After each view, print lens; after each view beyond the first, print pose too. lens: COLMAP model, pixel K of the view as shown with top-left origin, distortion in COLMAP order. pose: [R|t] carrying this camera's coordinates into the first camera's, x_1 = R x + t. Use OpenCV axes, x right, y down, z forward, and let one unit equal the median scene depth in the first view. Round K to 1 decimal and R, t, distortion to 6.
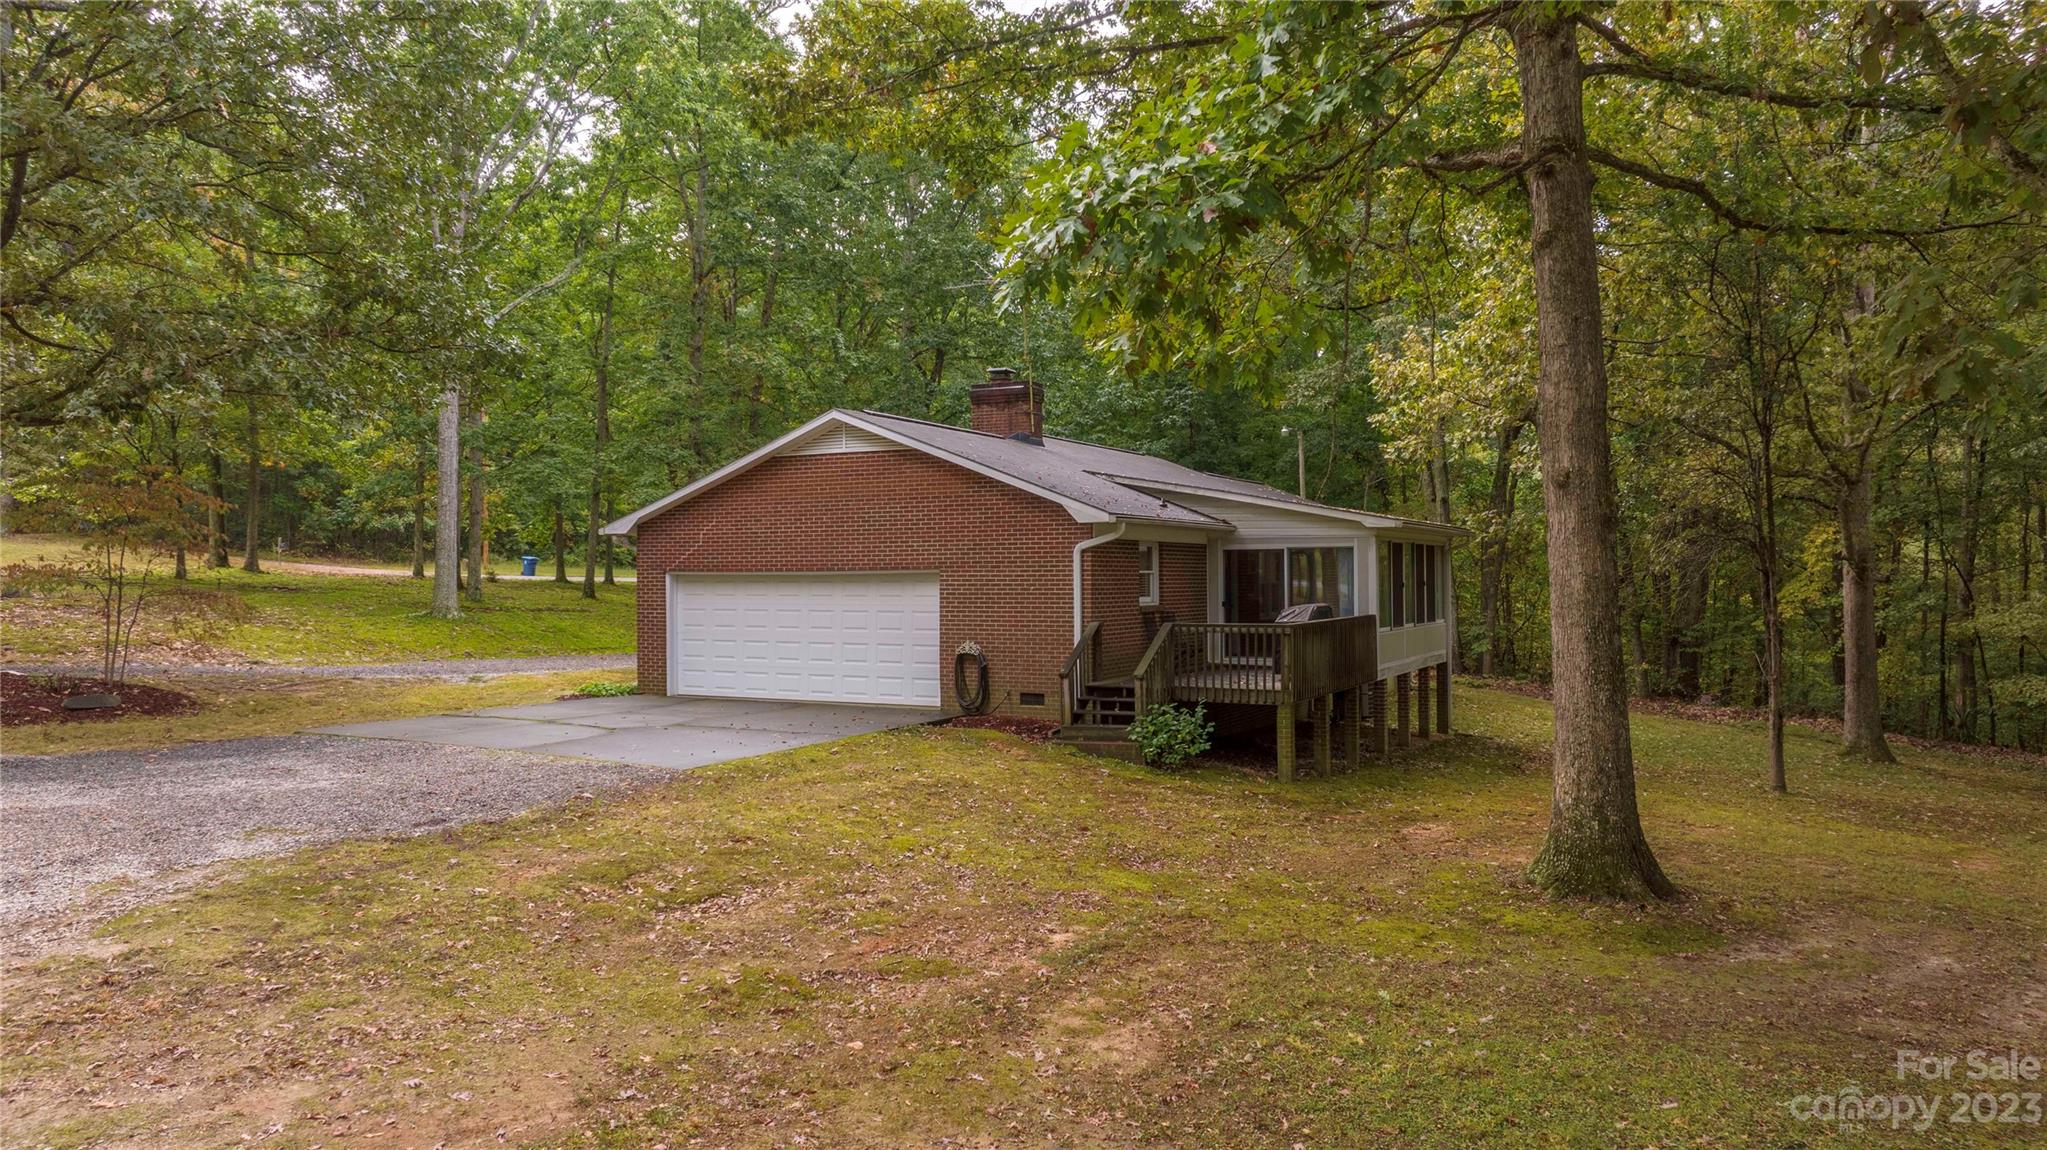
lens RADIAL K [[1500.1, 0, 1023.5], [0, 1500.1, 575.0], [0, 0, 1]] dist [-0.066545, 0.040679]
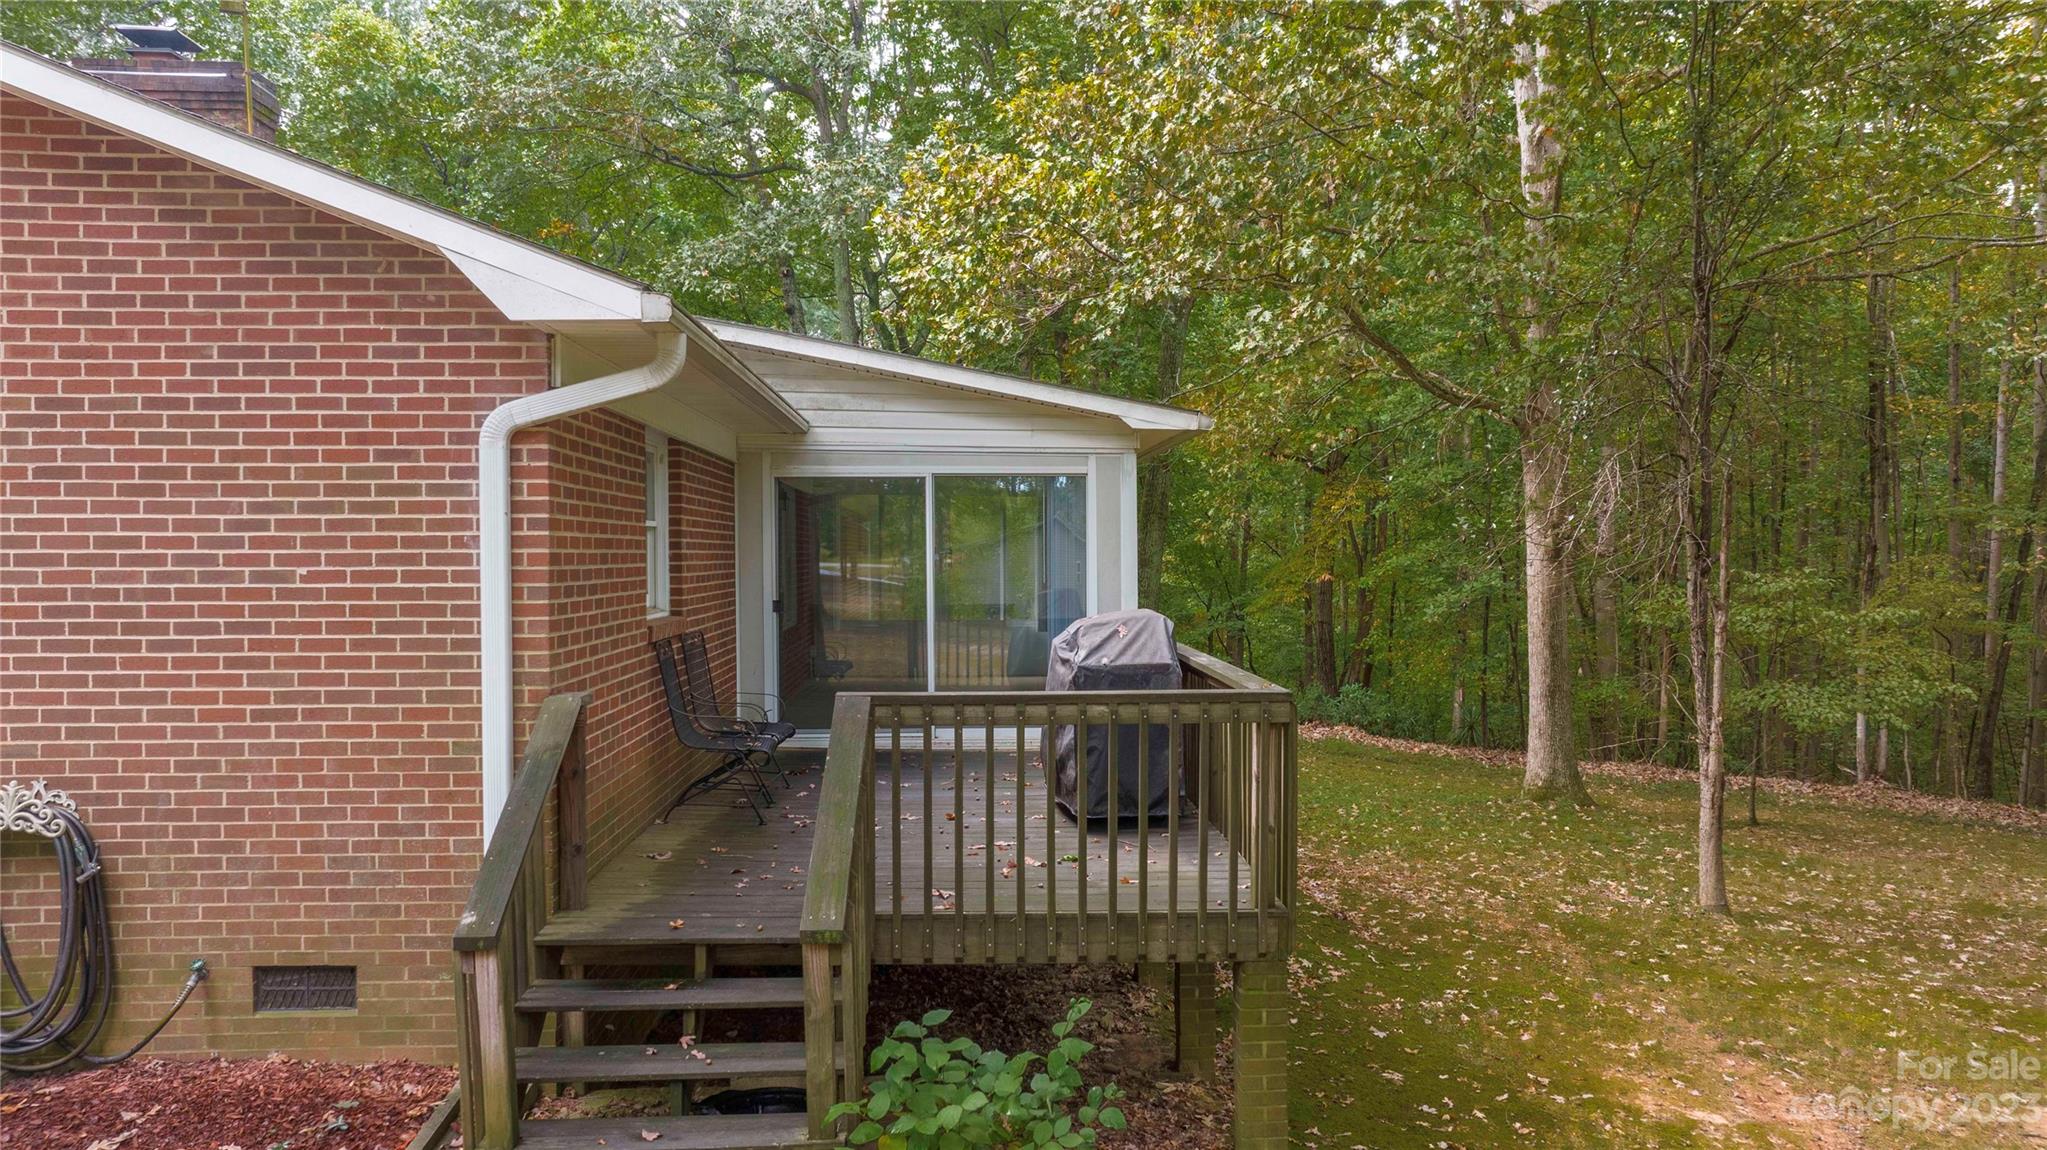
lens RADIAL K [[1427.4, 0, 1023.5], [0, 1427.4, 575.0], [0, 0, 1]] dist [-0.002499, -0.000772]
pose [[0.866227, -0.001268, 0.499649, -0.008958], [-0.008815, 0.999802, 0.017820, 0.003640], [-0.499573, -0.019841, 0.866044, 0.645607]]
